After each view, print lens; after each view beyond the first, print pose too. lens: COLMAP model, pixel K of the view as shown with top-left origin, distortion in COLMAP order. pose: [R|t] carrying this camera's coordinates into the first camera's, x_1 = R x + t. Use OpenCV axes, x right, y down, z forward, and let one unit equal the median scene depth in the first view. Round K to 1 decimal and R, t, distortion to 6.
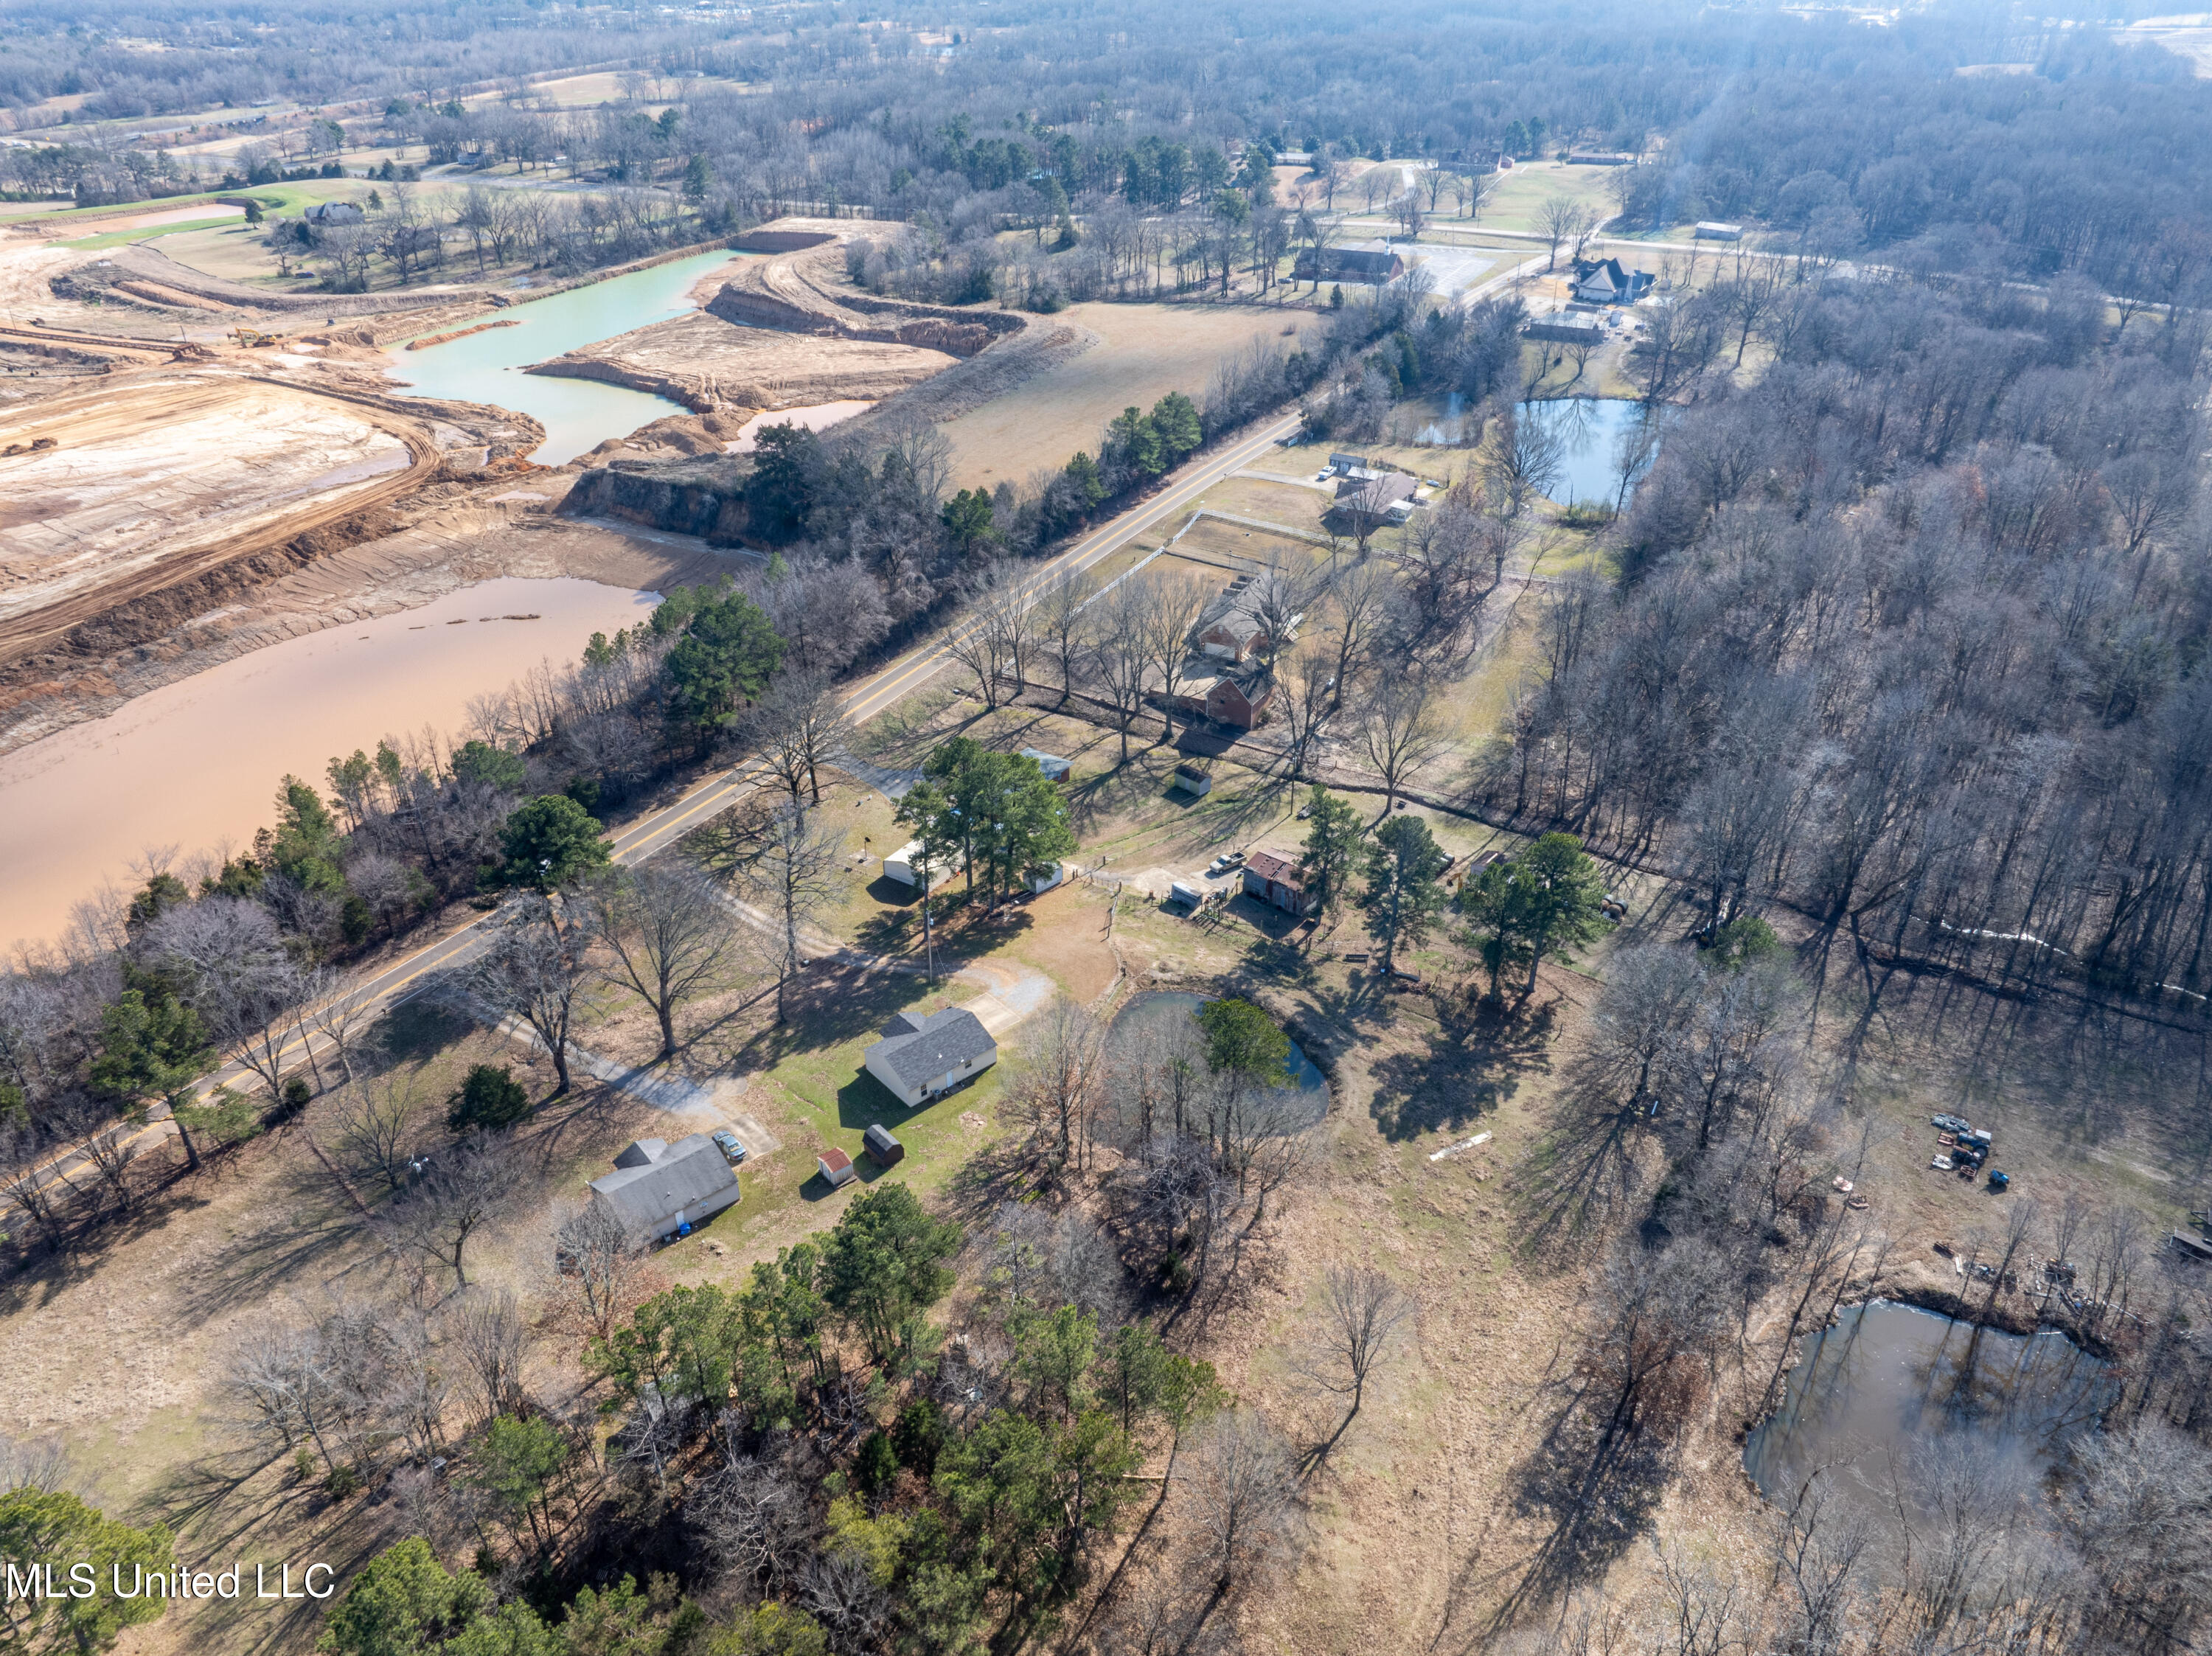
lens RADIAL K [[1566.9, 0, 1114.5], [0, 1566.9, 828.7], [0, 0, 1]] dist [-0.032877, -0.001945]
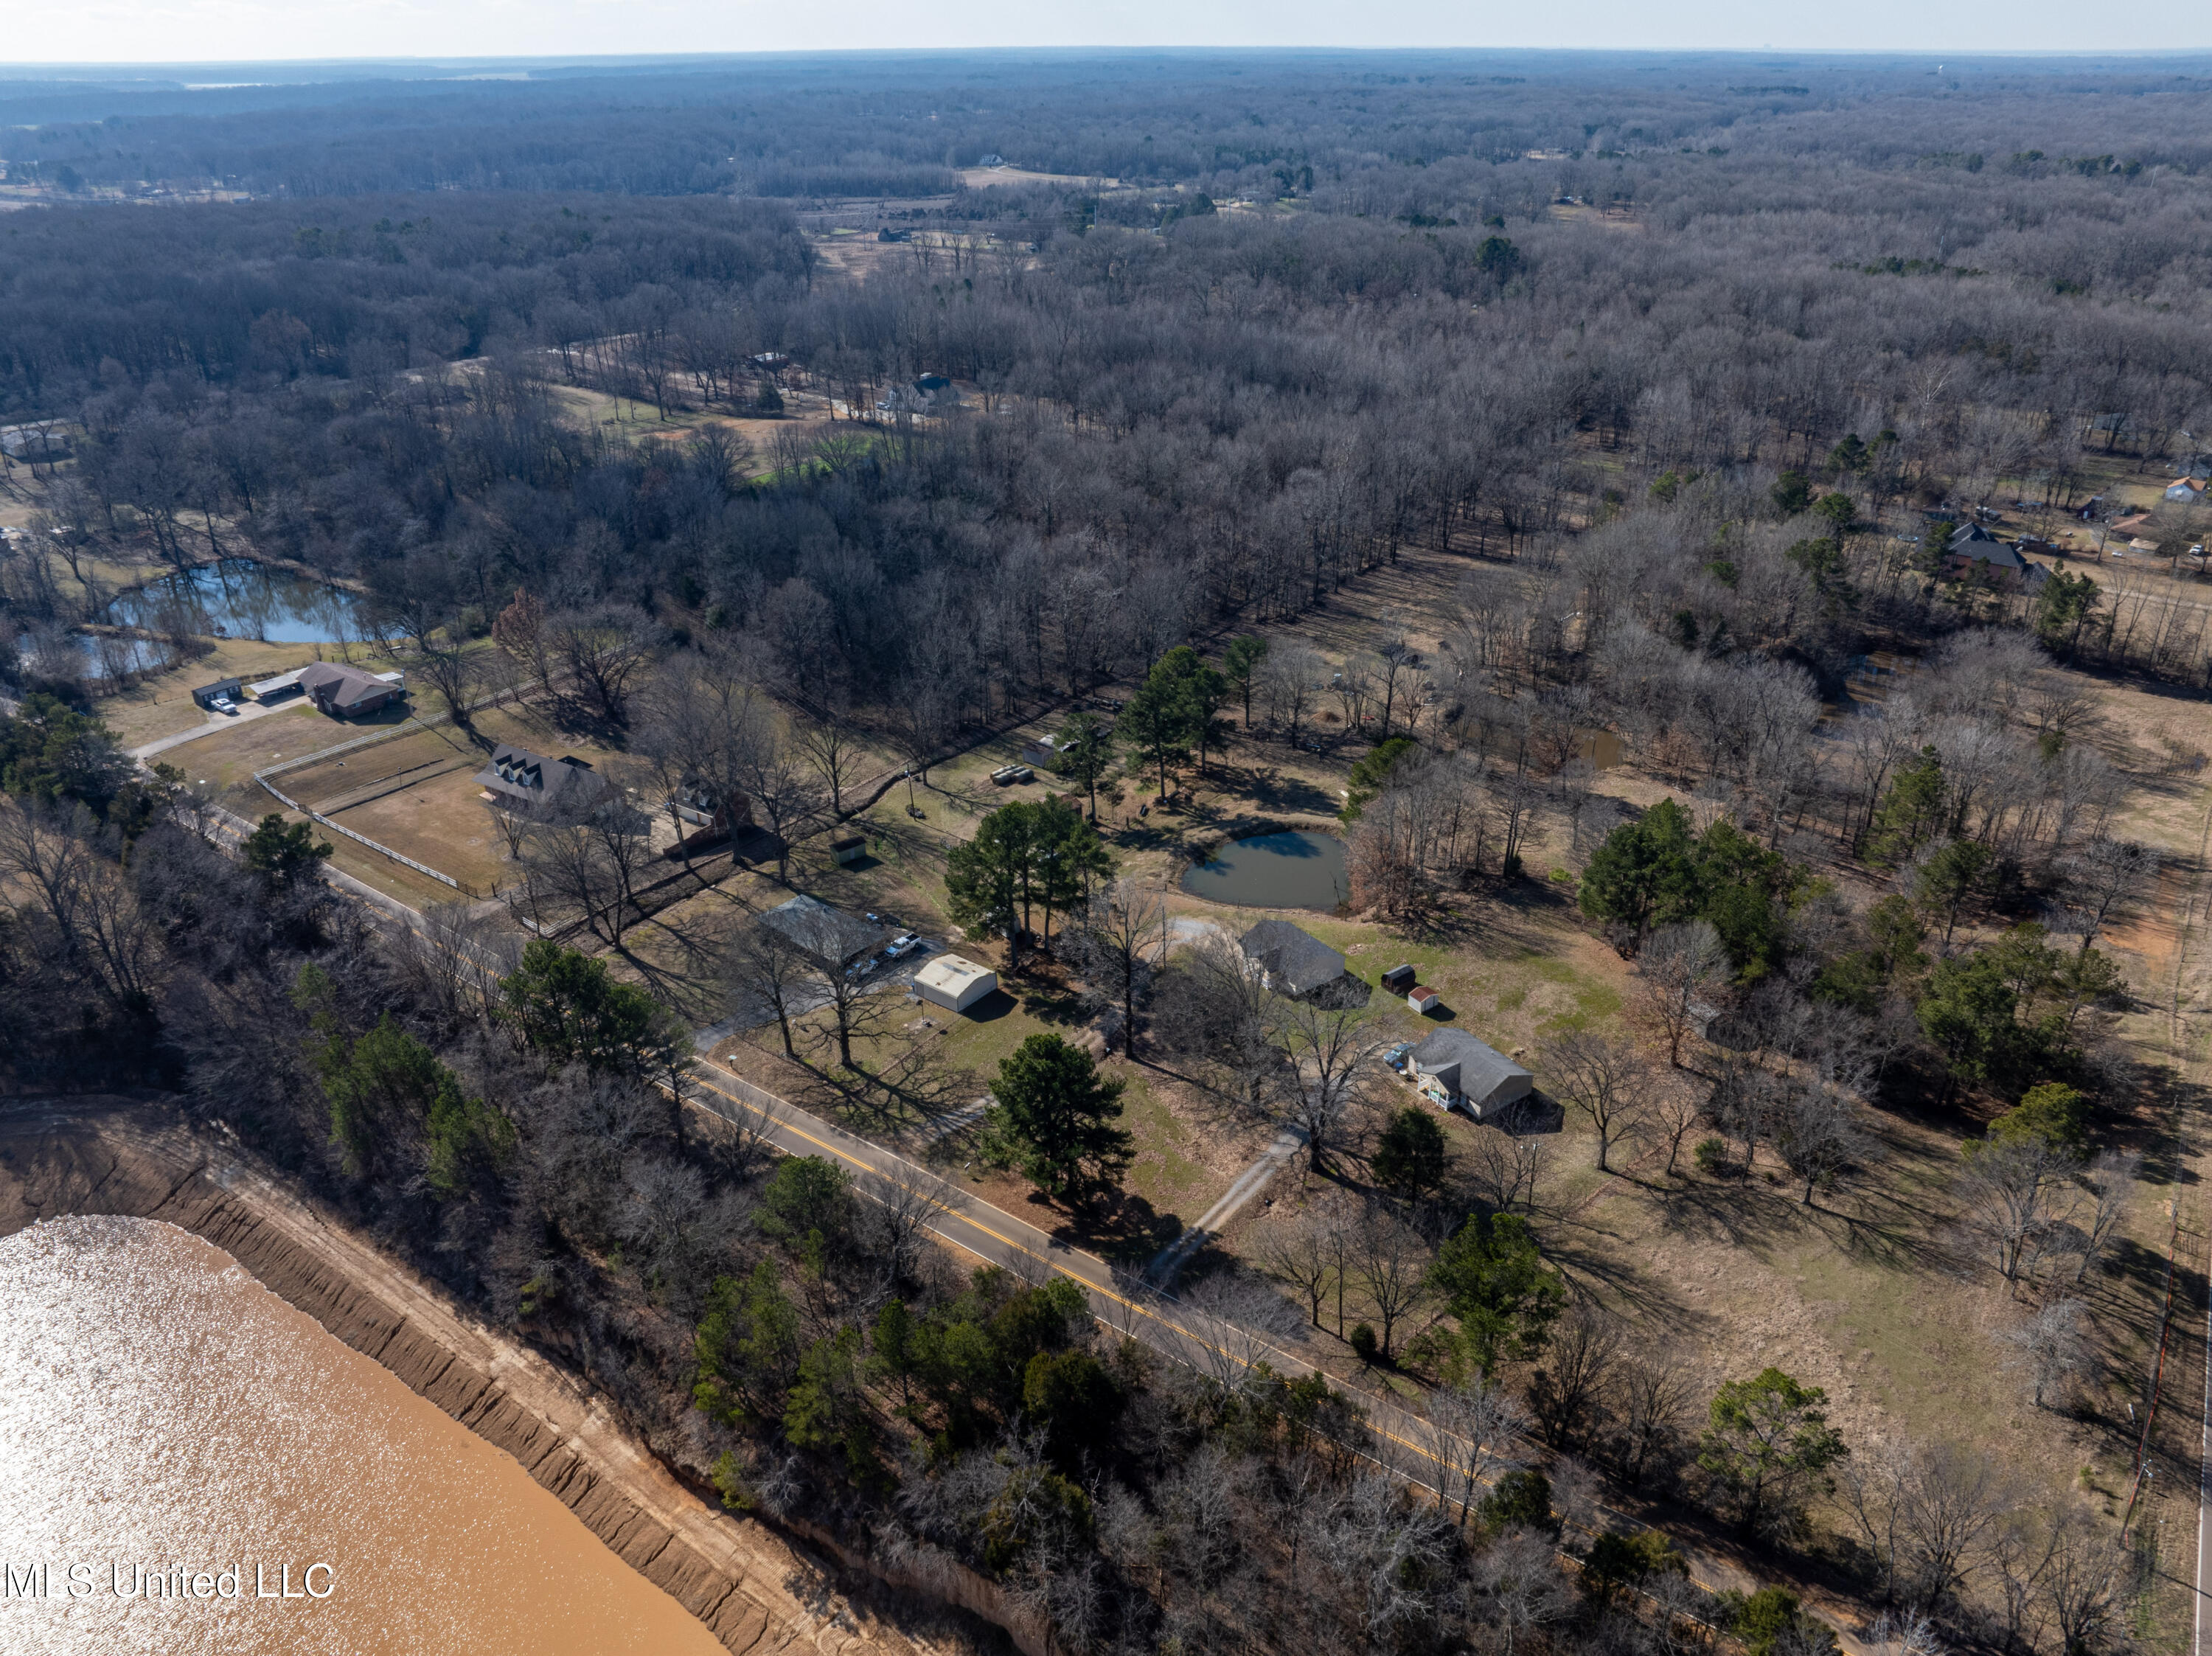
lens RADIAL K [[1566.9, 0, 1114.5], [0, 1566.9, 828.7], [0, 0, 1]] dist [-0.032877, -0.001945]
pose [[0.086654, -0.443803, 0.891925, -1.080035], [0.512012, 0.787842, 0.342270, -0.387011], [-0.854596, 0.427017, 0.295502, 0.667185]]
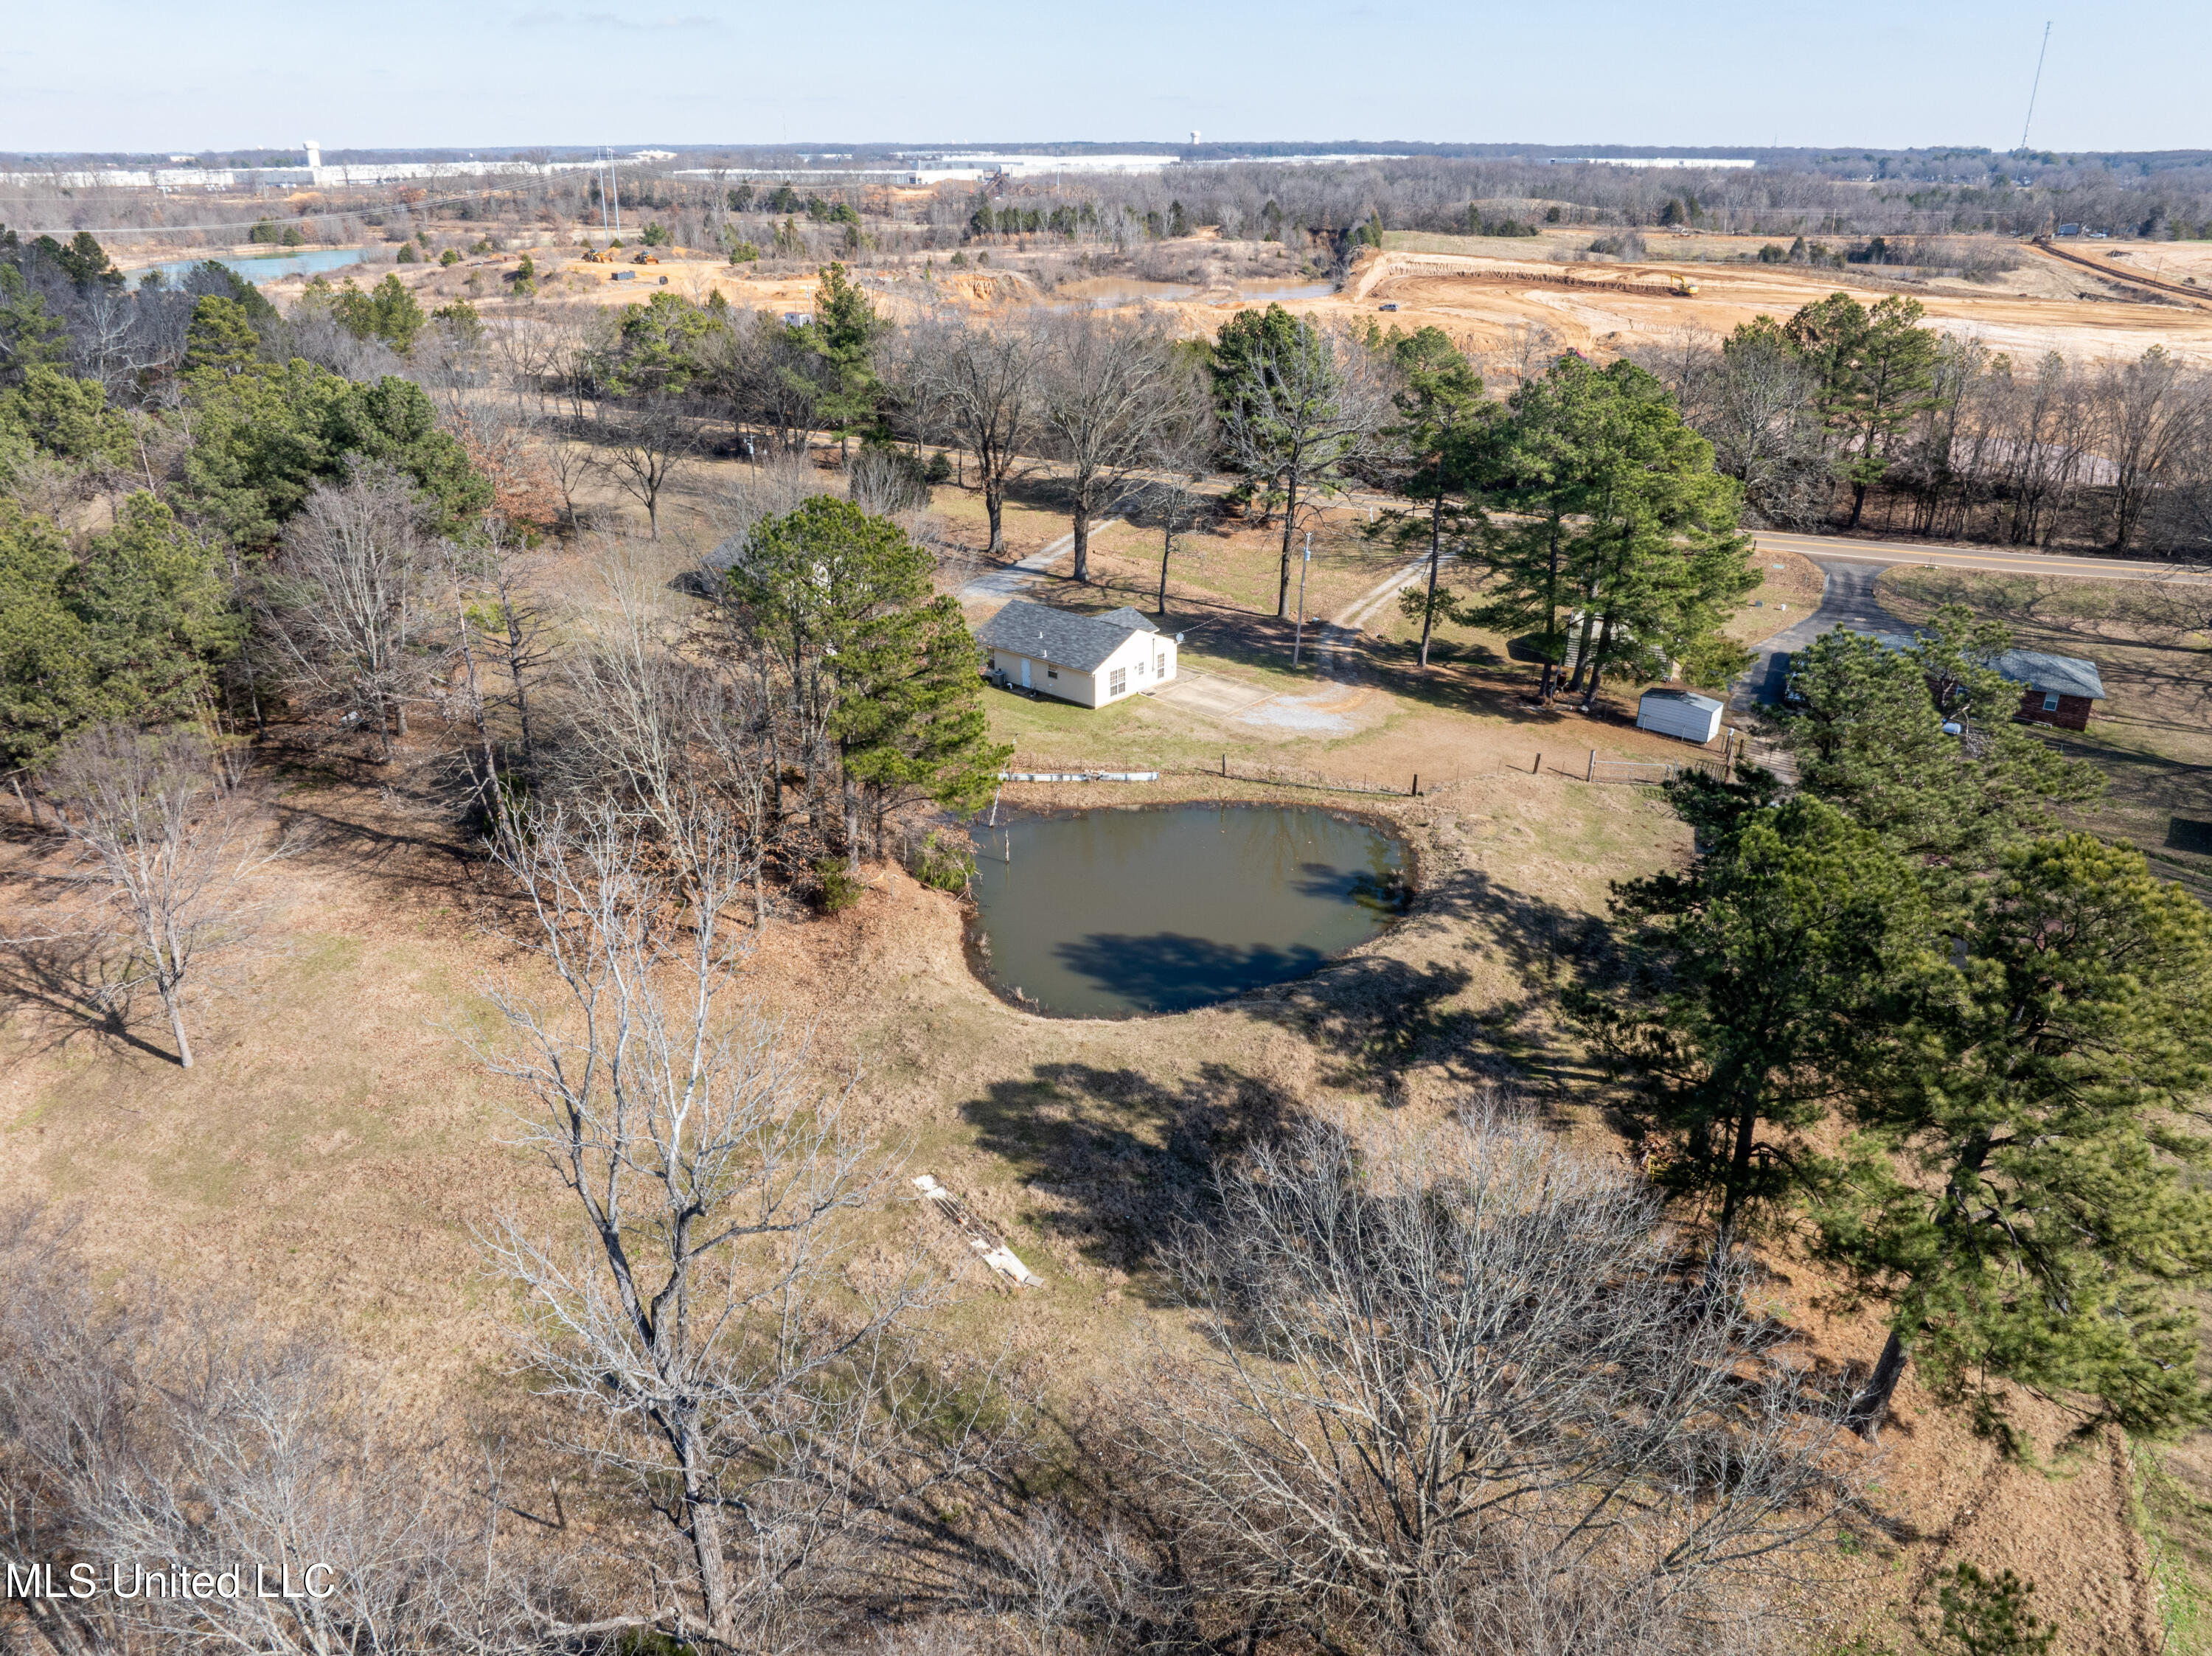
lens RADIAL K [[1583.1, 0, 1106.0], [0, 1583.1, 828.0], [0, 0, 1]] dist [-0.052108, 0.004827]
pose [[0.138832, 0.404325, -0.904017, 0.454749], [-0.511762, 0.810812, 0.284046, 0.012144], [0.847835, 0.423207, 0.319485, 0.779928]]
